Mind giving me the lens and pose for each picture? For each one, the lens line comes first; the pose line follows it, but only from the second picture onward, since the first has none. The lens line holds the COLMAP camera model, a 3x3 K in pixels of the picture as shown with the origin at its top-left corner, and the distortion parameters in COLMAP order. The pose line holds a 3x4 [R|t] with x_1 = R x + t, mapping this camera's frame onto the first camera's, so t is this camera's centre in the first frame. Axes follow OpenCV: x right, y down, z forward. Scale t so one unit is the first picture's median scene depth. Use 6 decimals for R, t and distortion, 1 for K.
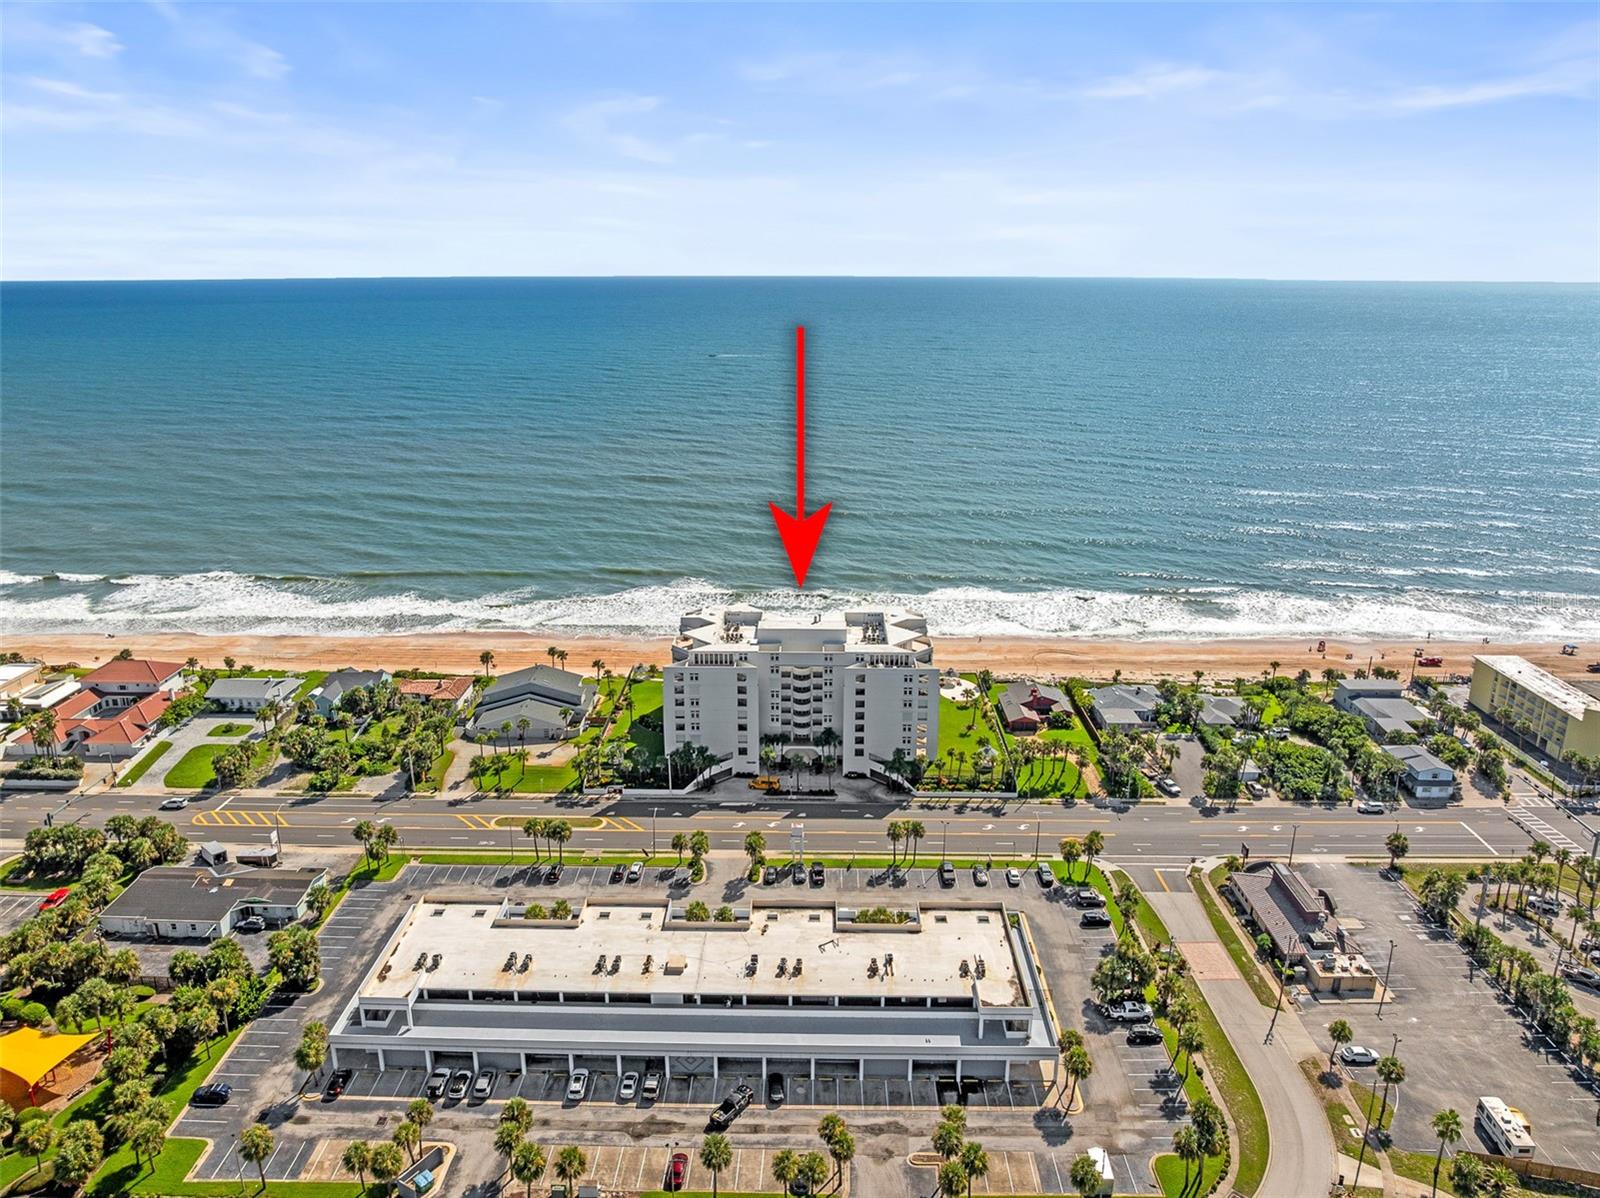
lens RADIAL K [[1118.7, 0, 800.0], [0, 1118.7, 599.0], [0, 0, 1]] dist [-0.030476, -0.010777]
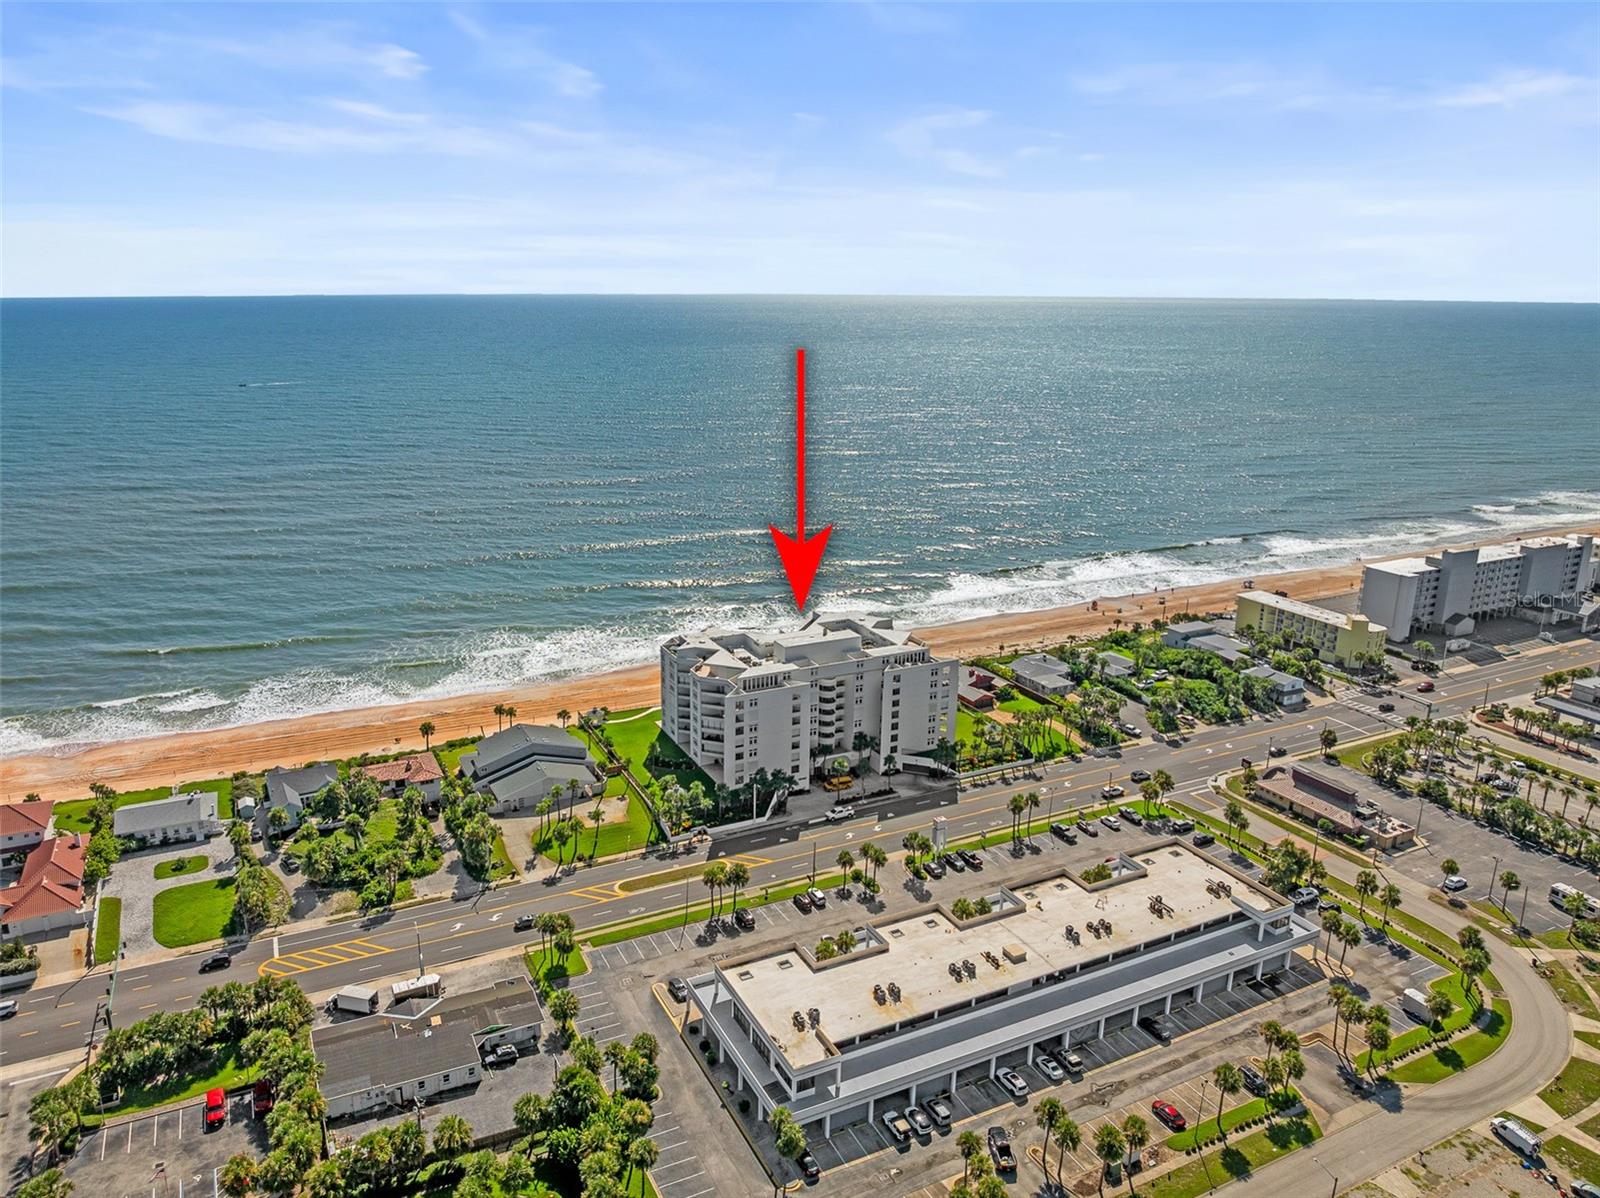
lens RADIAL K [[1136.2, 0, 779.9], [0, 1136.2, 545.5], [0, 0, 1]] dist [-0.029171, -0.000495]
pose [[0.890664, -0.098975, 0.443759, -0.510112], [0.126243, 0.991475, -0.032244, -0.034355], [-0.436784, 0.084740, 0.895566, 0.067147]]
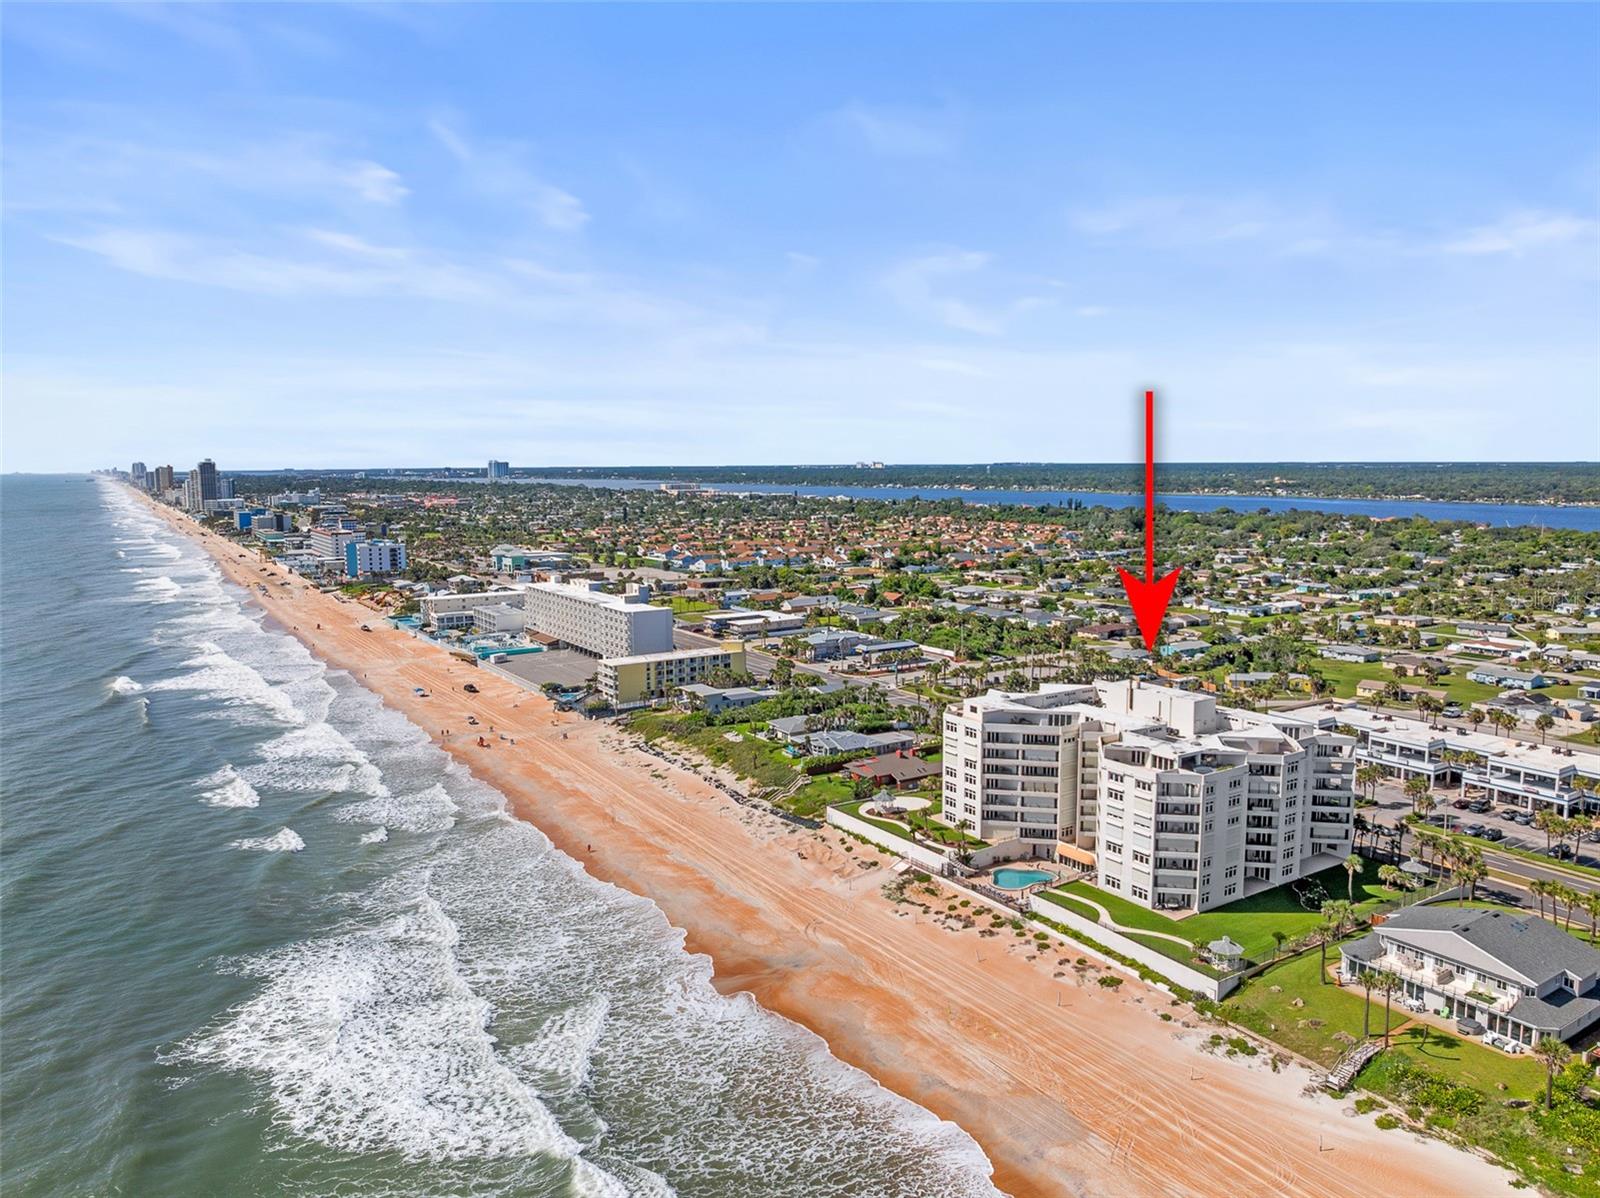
lens RADIAL K [[1118.7, 0, 800.0], [0, 1118.7, 599.0], [0, 0, 1]] dist [-0.030476, -0.010777]
pose [[-0.552474, -0.096337, 0.827944, -0.539173], [0.242552, 0.931732, 0.270265, -0.333300], [-0.797459, 0.350134, -0.491391, 1.653332]]
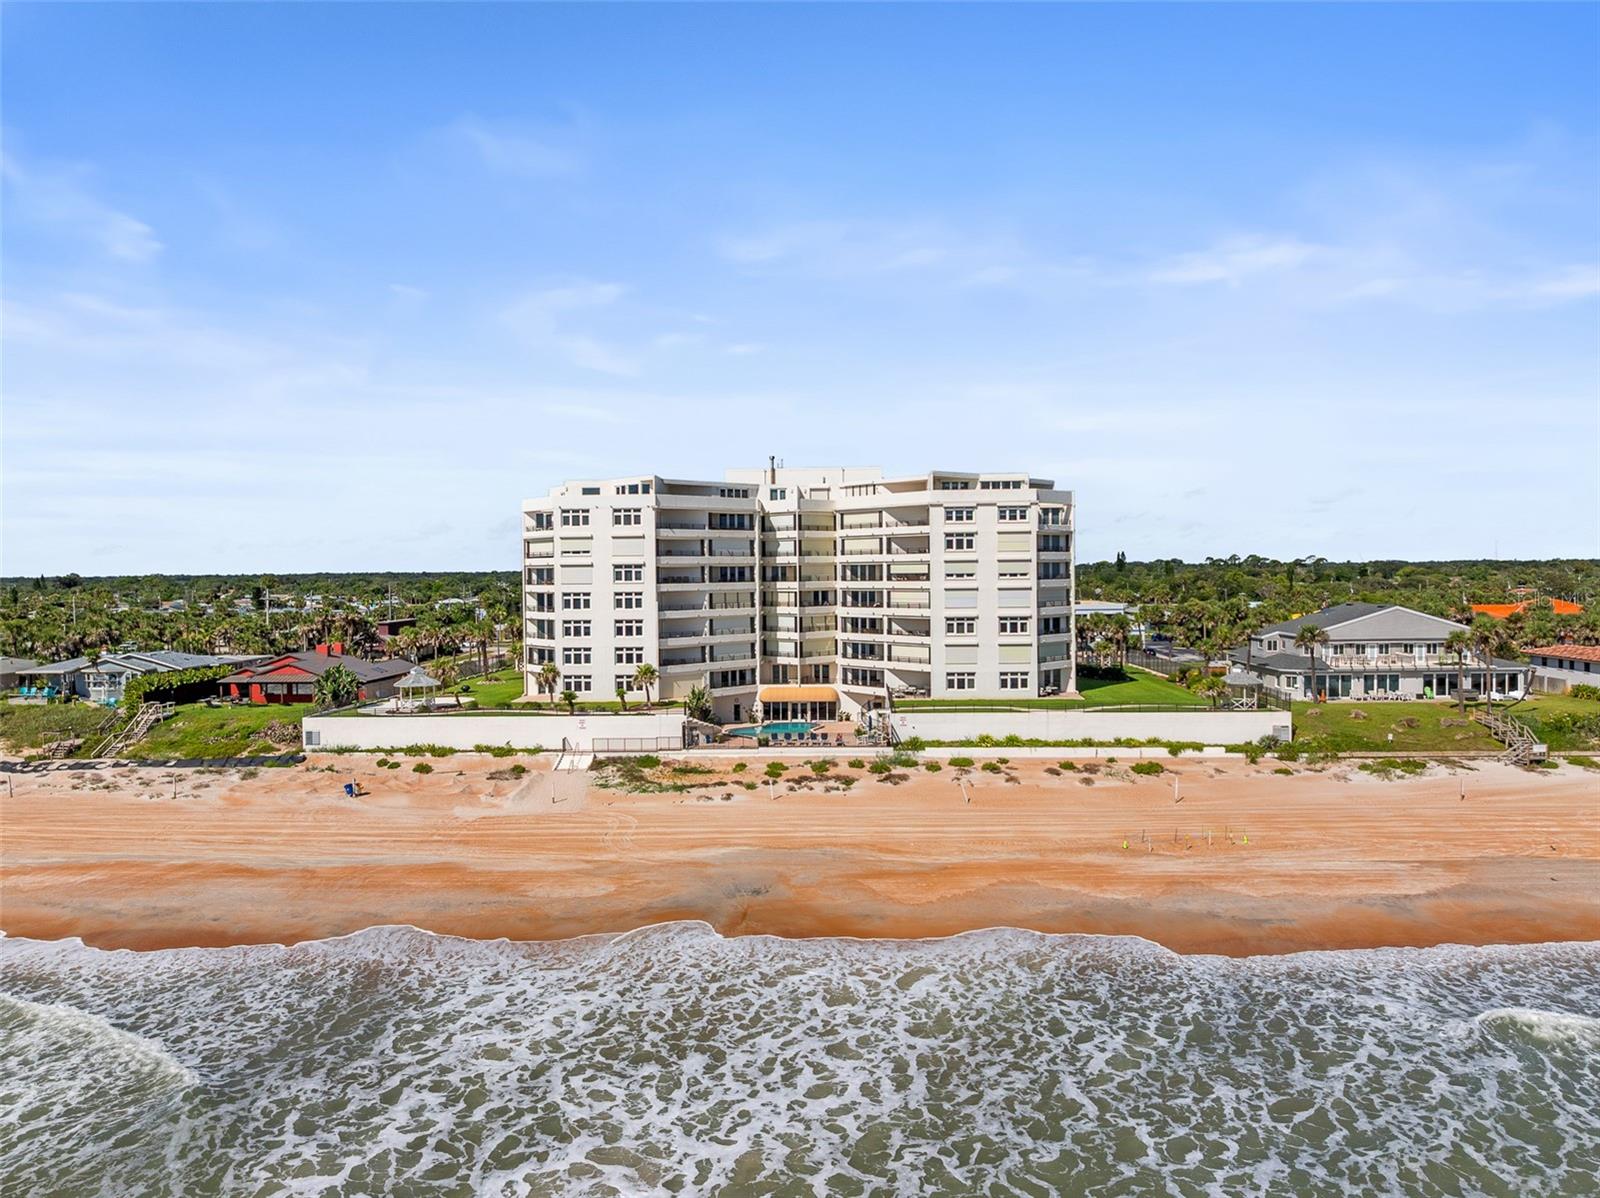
lens RADIAL K [[1118.7, 0, 800.0], [0, 1118.7, 599.0], [0, 0, 1]] dist [-0.030476, -0.010777]
pose [[-0.999626, 0.010690, 0.025165, -0.009838], [0.017889, 0.951778, 0.306266, -0.092980], [-0.020677, 0.306602, -0.951613, 1.638851]]
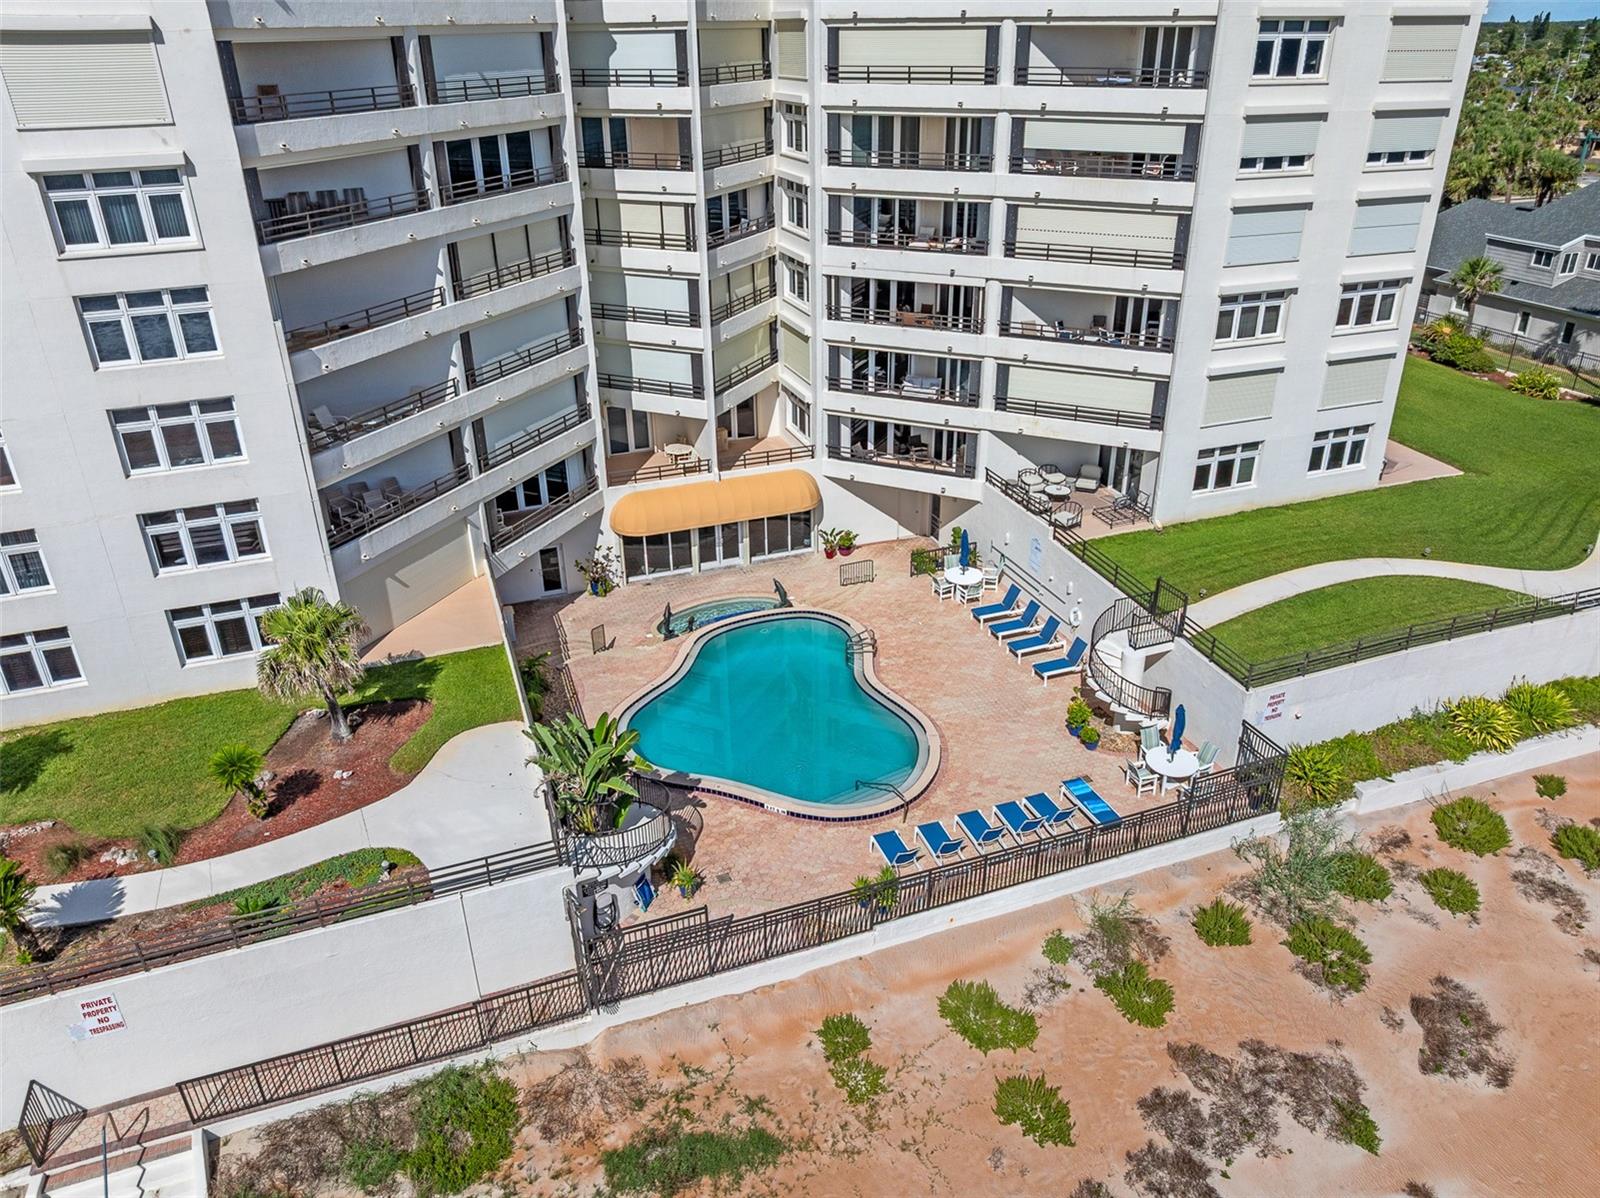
lens RADIAL K [[1122.6, 0, 798.5], [0, 1122.6, 596.5], [0, 0, 1]] dist [-0.043267, 0.011942]
pose [[-0.931433, 0.176664, -0.318153, 0.054760], [-0.089560, 0.736089, 0.670934, -0.008690], [0.352719, 0.653424, -0.669795, 1.301738]]
